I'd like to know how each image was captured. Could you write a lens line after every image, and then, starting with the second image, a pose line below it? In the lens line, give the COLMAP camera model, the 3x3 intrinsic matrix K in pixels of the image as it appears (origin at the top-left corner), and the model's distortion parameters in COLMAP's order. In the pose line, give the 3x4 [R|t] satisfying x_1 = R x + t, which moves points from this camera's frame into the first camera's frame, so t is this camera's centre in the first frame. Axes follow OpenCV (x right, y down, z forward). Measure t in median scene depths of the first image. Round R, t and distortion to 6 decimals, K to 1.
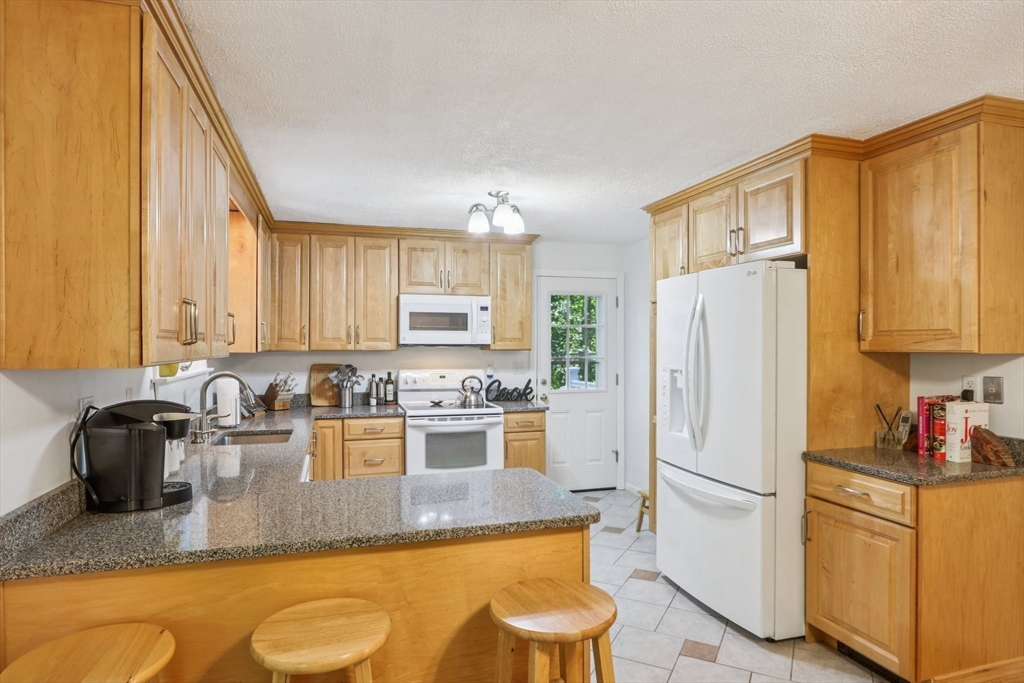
lens RADIAL K [[584.0, 0, 508.7], [0, 584.0, 345.5], [0, 0, 1]] dist [-0.020458, 0.000724]
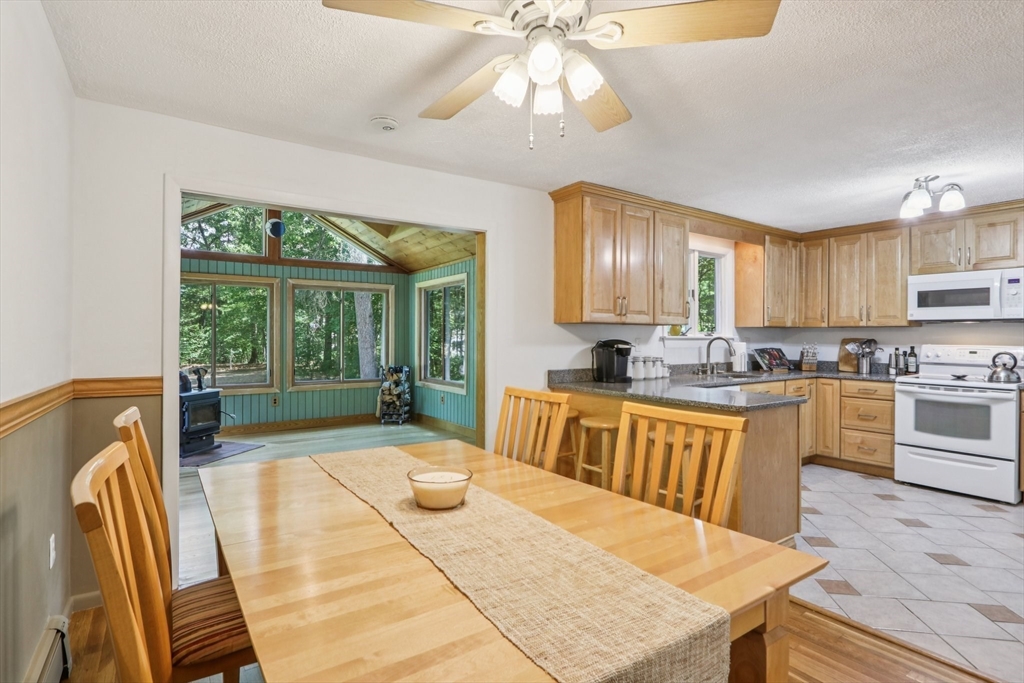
lens RADIAL K [[504.3, 0, 503.2], [0, 504.3, 335.9], [0, 0, 1]] dist [-0.015927, -0.000474]
pose [[0.303227, 0.000629, -0.952918, 0.494316], [-0.006601, 0.999977, -0.001440, 0.034275], [0.952896, 0.006727, 0.303224, -0.035618]]
